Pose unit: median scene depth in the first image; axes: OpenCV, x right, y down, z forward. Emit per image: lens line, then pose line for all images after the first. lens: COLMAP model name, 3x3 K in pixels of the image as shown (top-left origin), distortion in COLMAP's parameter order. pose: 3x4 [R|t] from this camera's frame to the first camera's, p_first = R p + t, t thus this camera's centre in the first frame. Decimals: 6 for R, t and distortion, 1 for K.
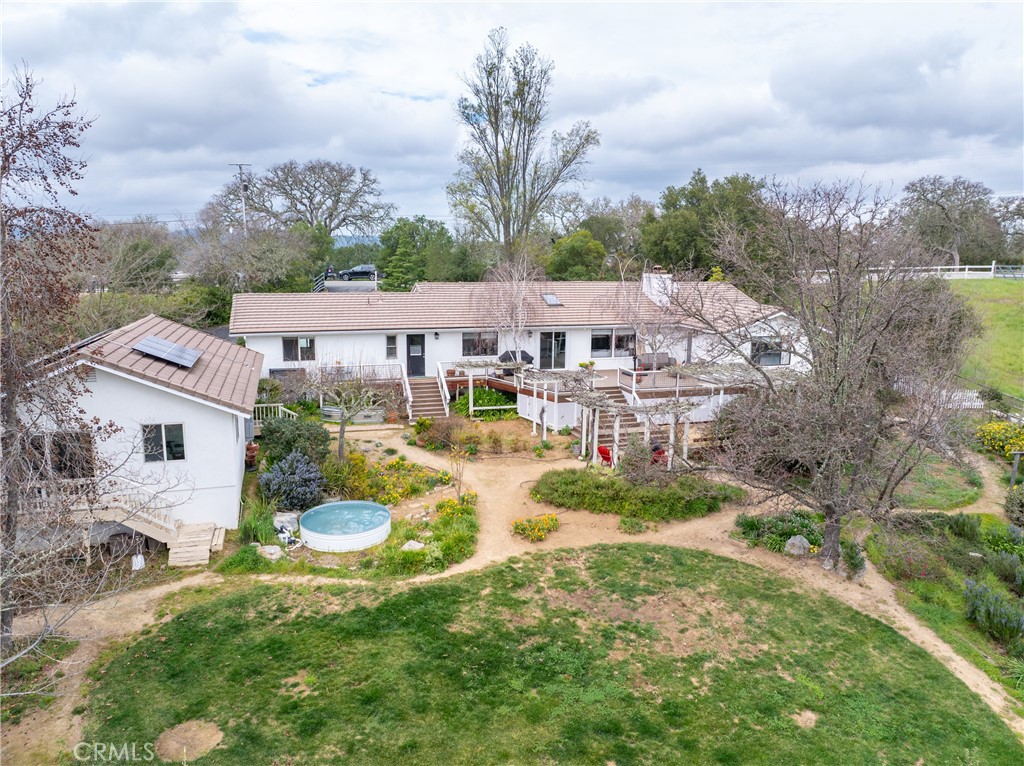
lens RADIAL K [[737.2, 0, 484.7], [0, 737.2, 395.0], [0, 0, 1]] dist [-0.057883, 0.013594]
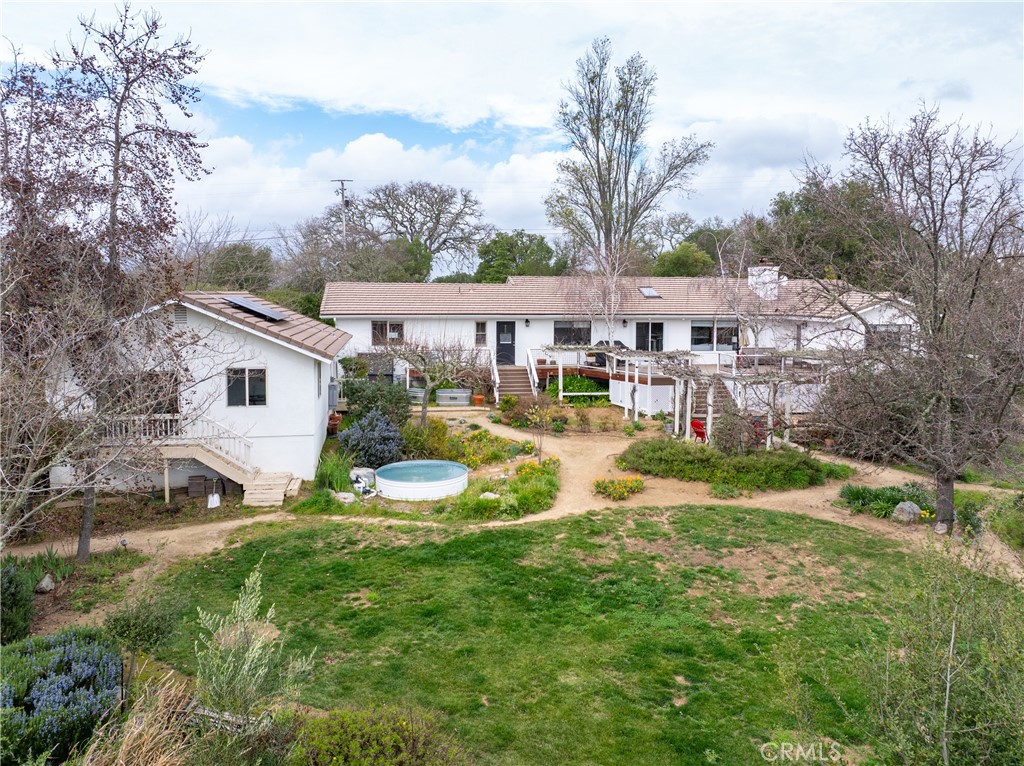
lens RADIAL K [[790.7, 0, 507.3], [0, 790.7, 389.2], [0, 0, 1]] dist [-0.038093, -0.023325]
pose [[0.993172, 0.010593, -0.116173, 0.045135], [-0.022204, 0.994829, -0.099110, 0.162324], [0.114523, 0.101013, 0.988272, -0.037153]]
